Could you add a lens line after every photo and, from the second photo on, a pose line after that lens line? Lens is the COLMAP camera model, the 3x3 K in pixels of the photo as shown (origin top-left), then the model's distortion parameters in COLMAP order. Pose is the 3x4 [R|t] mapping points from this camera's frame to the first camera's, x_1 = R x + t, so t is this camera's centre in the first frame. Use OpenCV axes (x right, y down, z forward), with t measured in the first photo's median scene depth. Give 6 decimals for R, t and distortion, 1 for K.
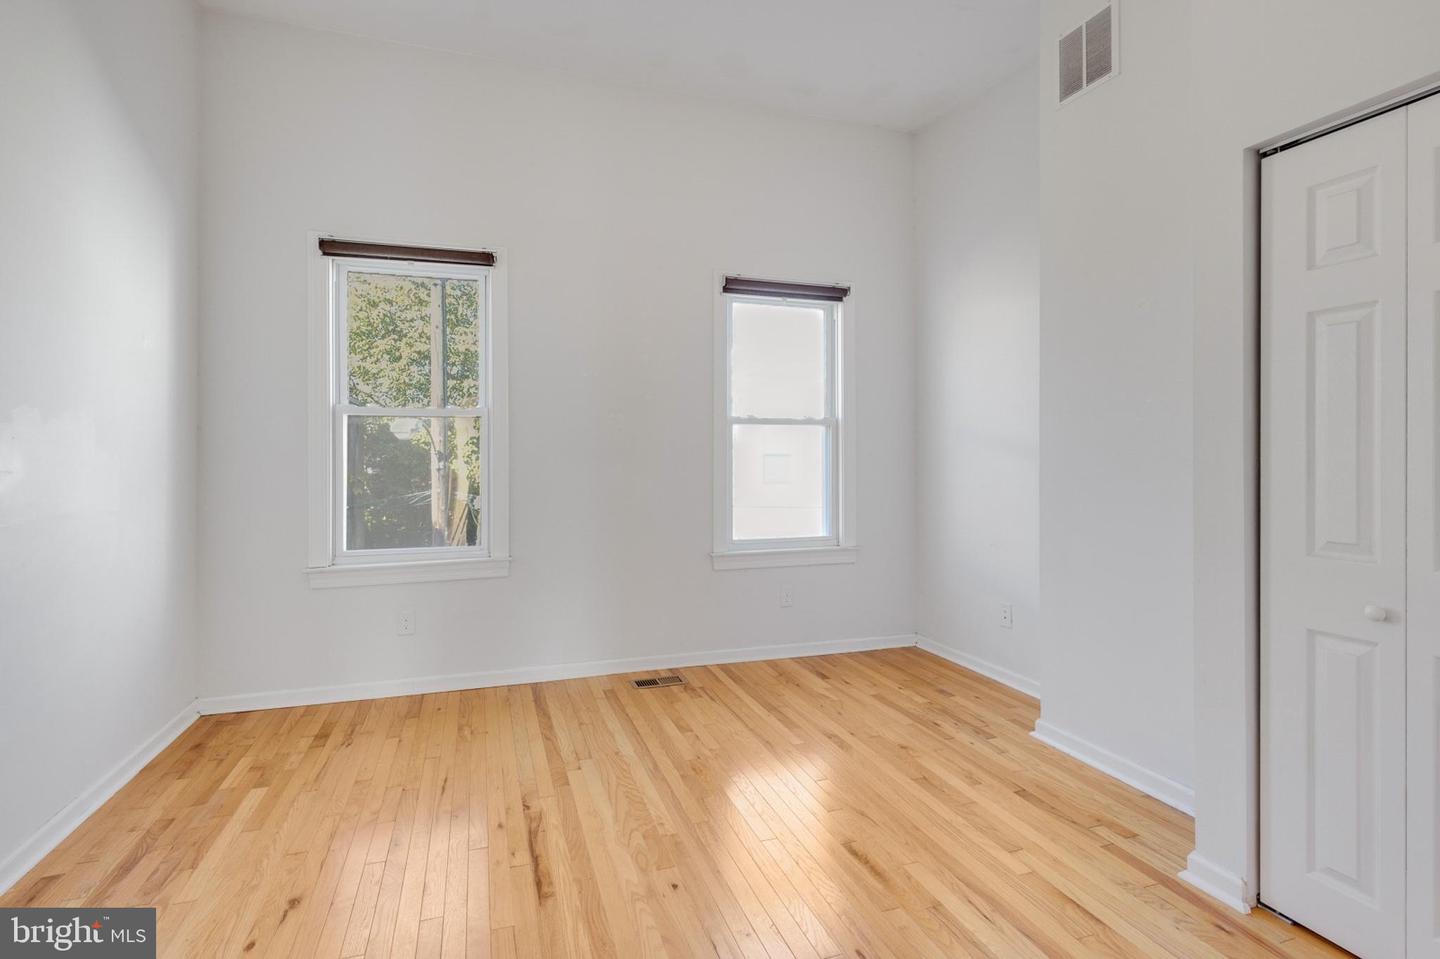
lens RADIAL K [[667.3, 0, 721.1], [0, 667.3, 460.3], [0, 0, 1]] dist [0.004841, -0.000358]
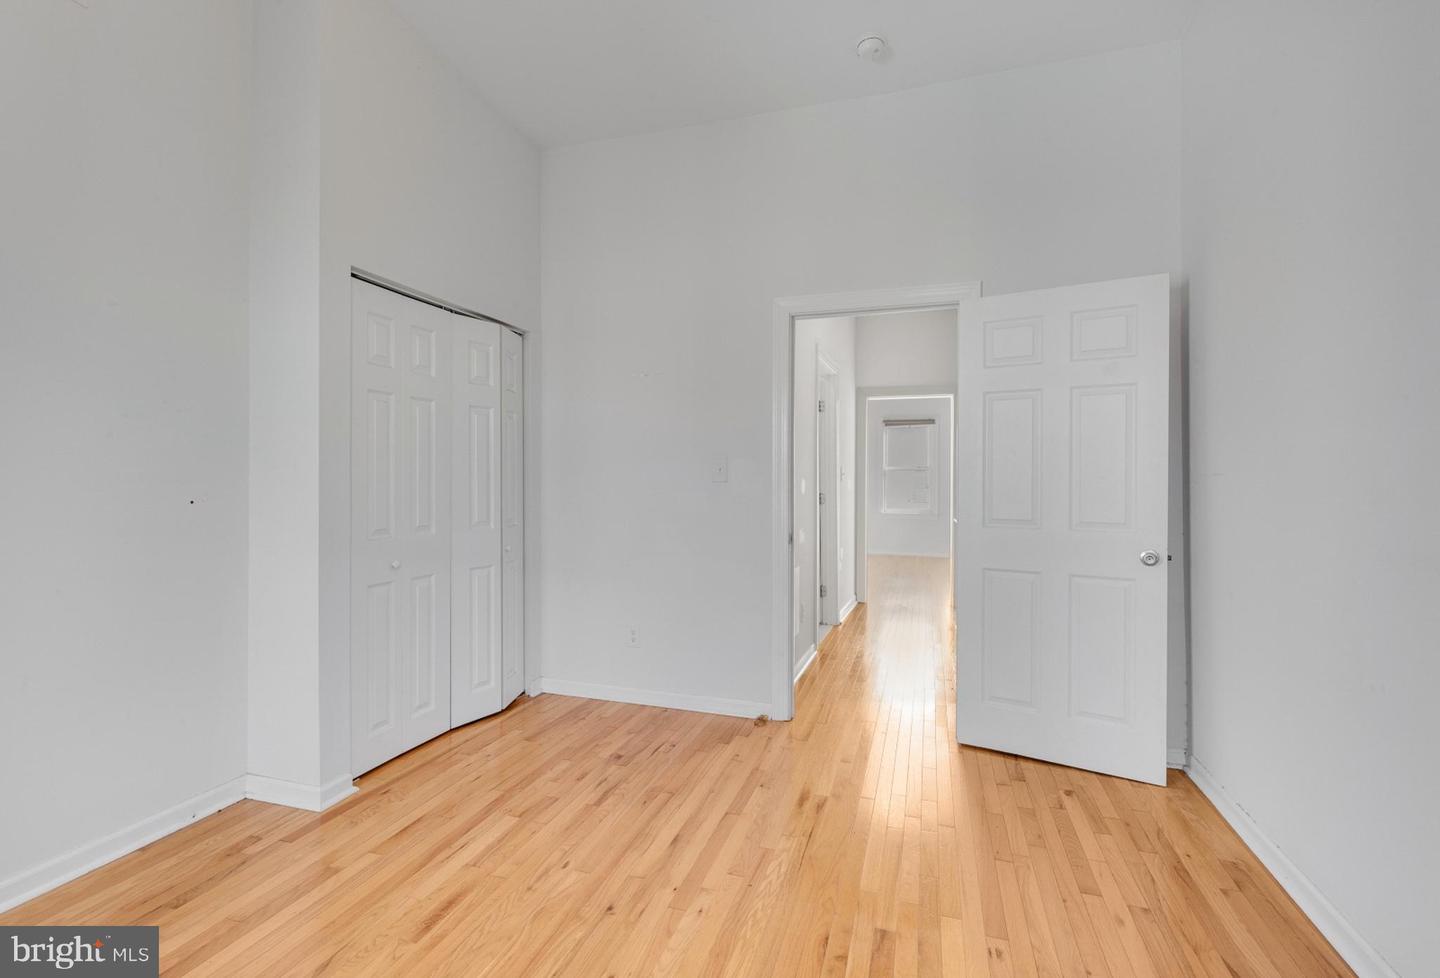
lens RADIAL K [[687.5, 0, 720.0], [0, 687.5, 489.0], [0, 0, 1]] dist [0.000968, -0.000022]
pose [[-0.800520, -0.009189, 0.599236, -0.616659], [-0.001846, 0.999916, 0.012868, -0.006533], [-0.599303, 0.009195, -0.800469, 1.408061]]
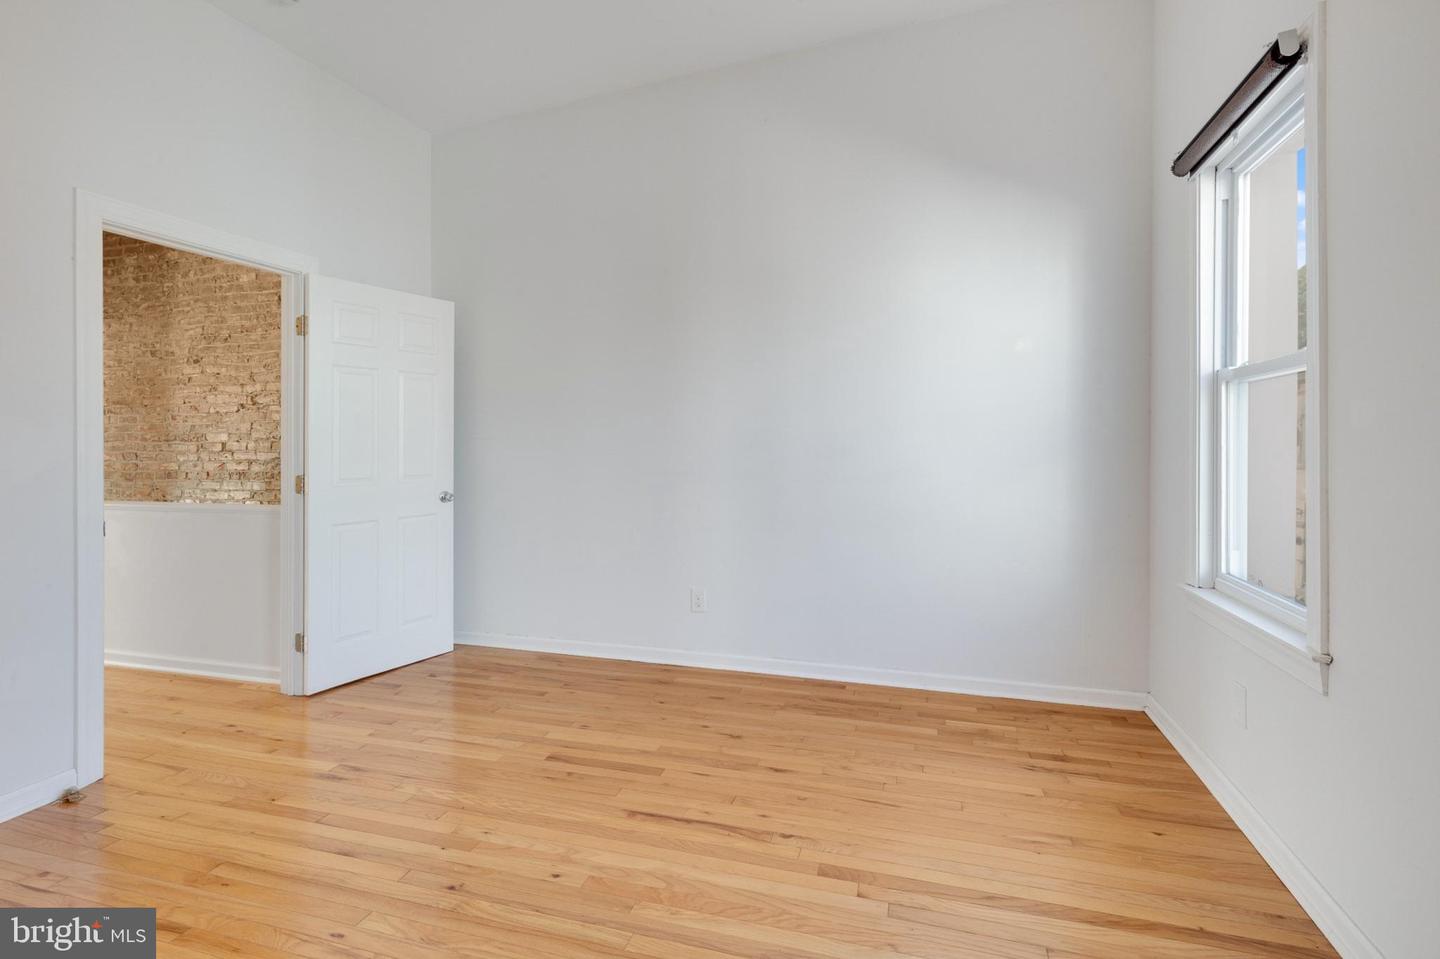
lens RADIAL K [[667.3, 0, 721.1], [0, 667.3, 460.3], [0, 0, 1]] dist [0.004841, -0.000358]
pose [[-0.574229, 0.026104, -0.818279, 0.517515], [0.002659, 0.999546, 0.030021, -0.014803], [0.818691, 0.015064, -0.574037, 1.540470]]
